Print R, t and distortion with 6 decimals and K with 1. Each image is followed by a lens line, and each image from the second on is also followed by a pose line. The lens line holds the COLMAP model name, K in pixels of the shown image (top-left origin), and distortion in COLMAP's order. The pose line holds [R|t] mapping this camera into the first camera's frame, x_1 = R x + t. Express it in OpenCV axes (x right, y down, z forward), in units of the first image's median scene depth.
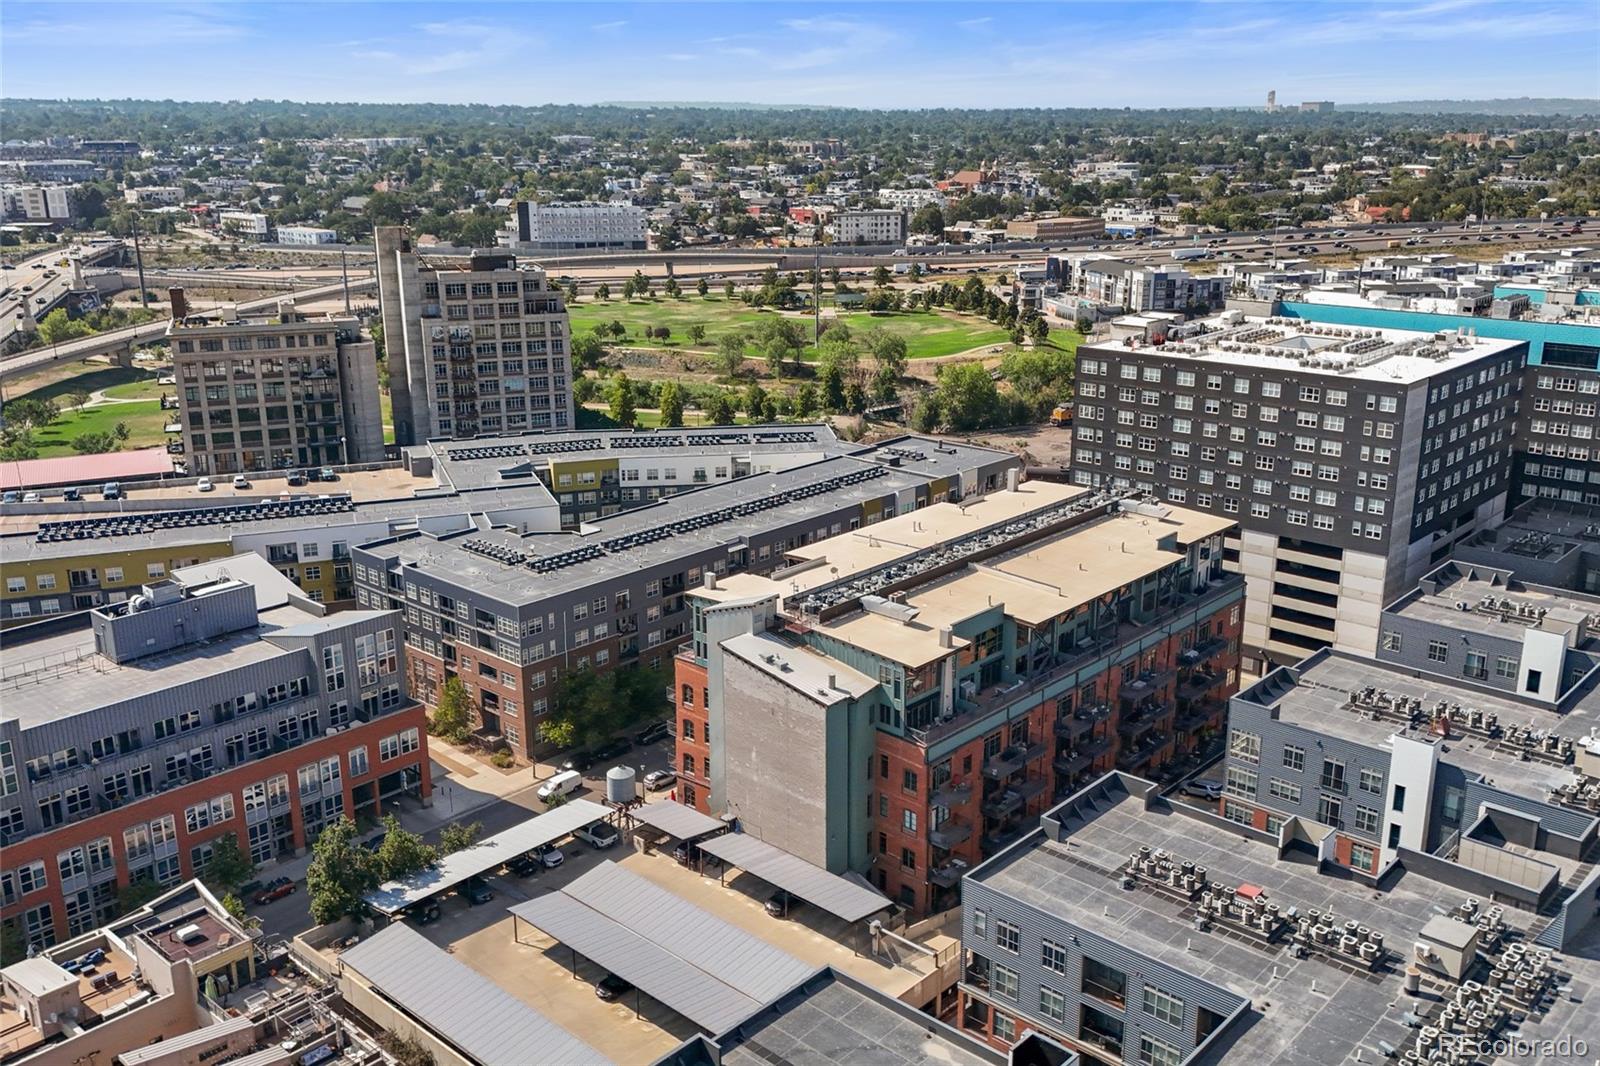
lens RADIAL K [[1410.6, 0, 800.0], [0, 1410.6, 533.0], [0, 0, 1]] dist [0.058373, -0.011759]
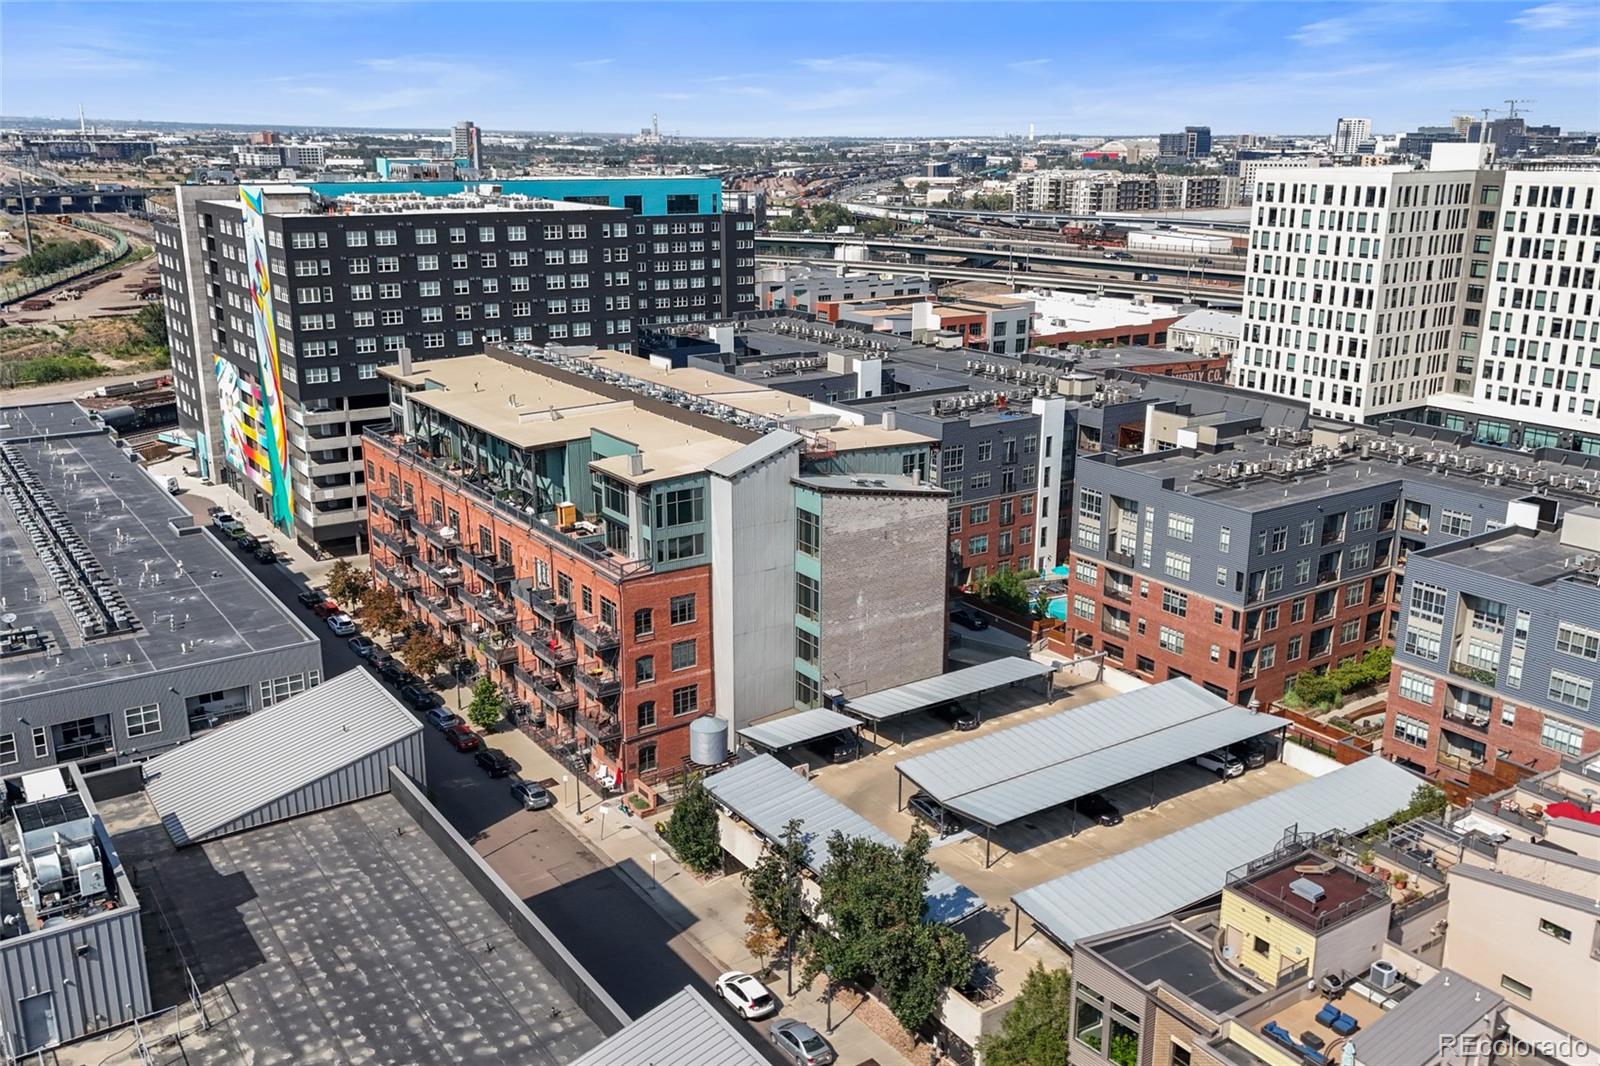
lens RADIAL K [[1410.6, 0, 800.0], [0, 1410.6, 533.0], [0, 0, 1]] dist [0.058373, -0.011759]
pose [[0.220104, -0.257936, 0.940757, -0.606857], [0.270397, 0.942749, 0.195219, -0.041778], [-0.937251, 0.211409, 0.277248, 0.563376]]
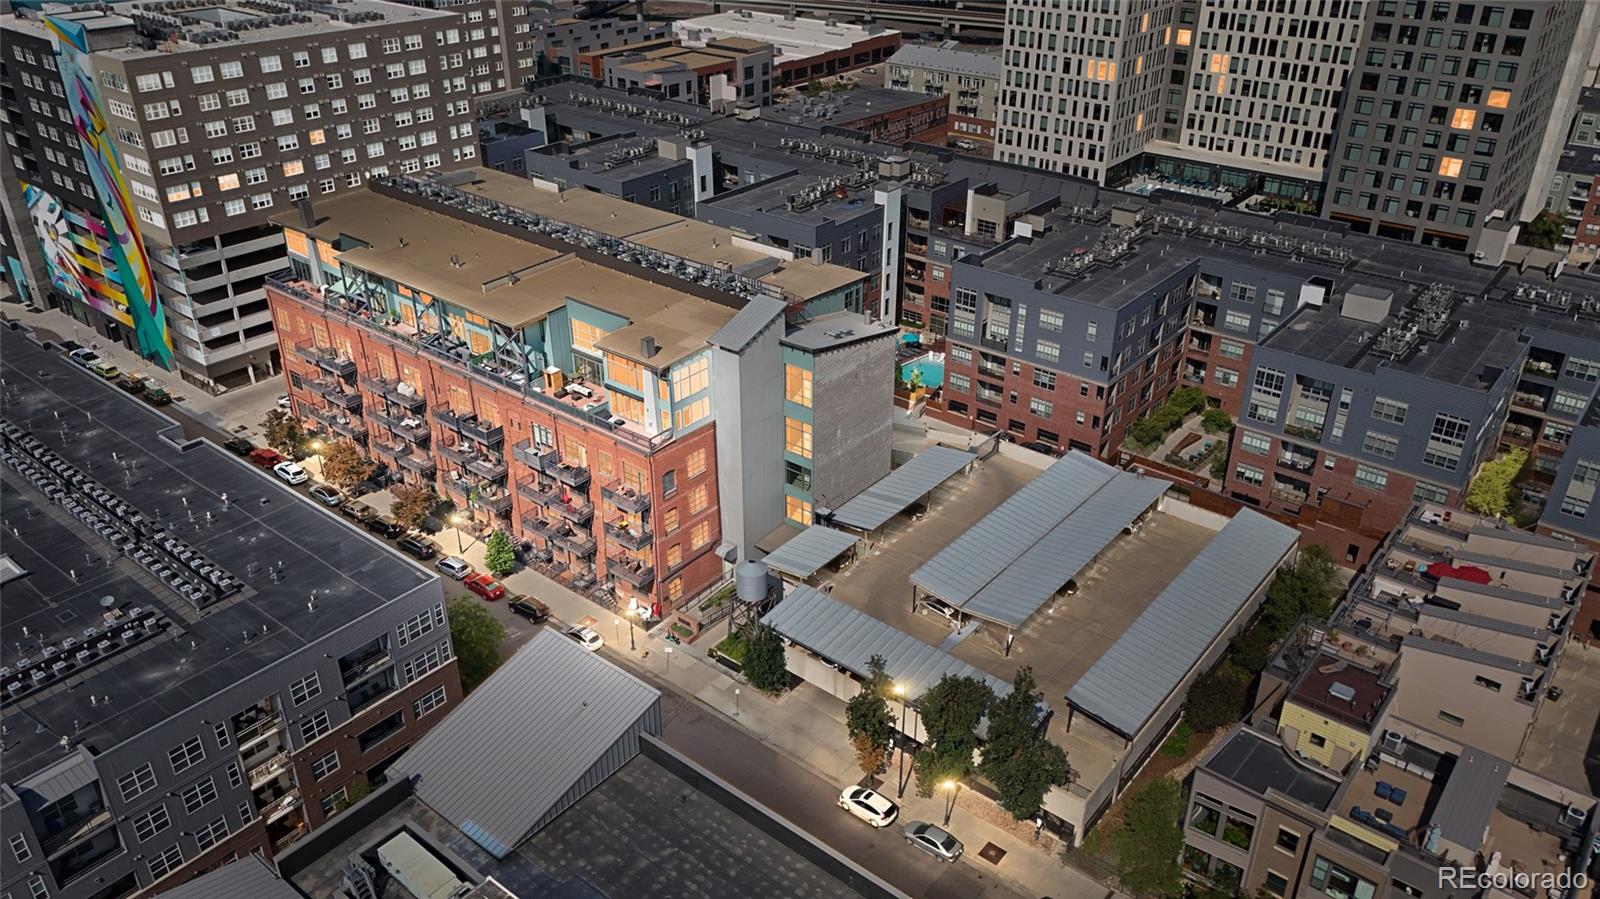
lens RADIAL K [[1190.2, 0, 800.0], [0, 1190.2, 449.5], [0, 0, 1]] dist [0.078241, -0.064050]
pose [[-0.067916, -0.470165, 0.879962, -0.571095], [0.282676, 0.836788, 0.468914, -0.173573], [-0.956808, 0.280591, 0.076073, 0.691978]]
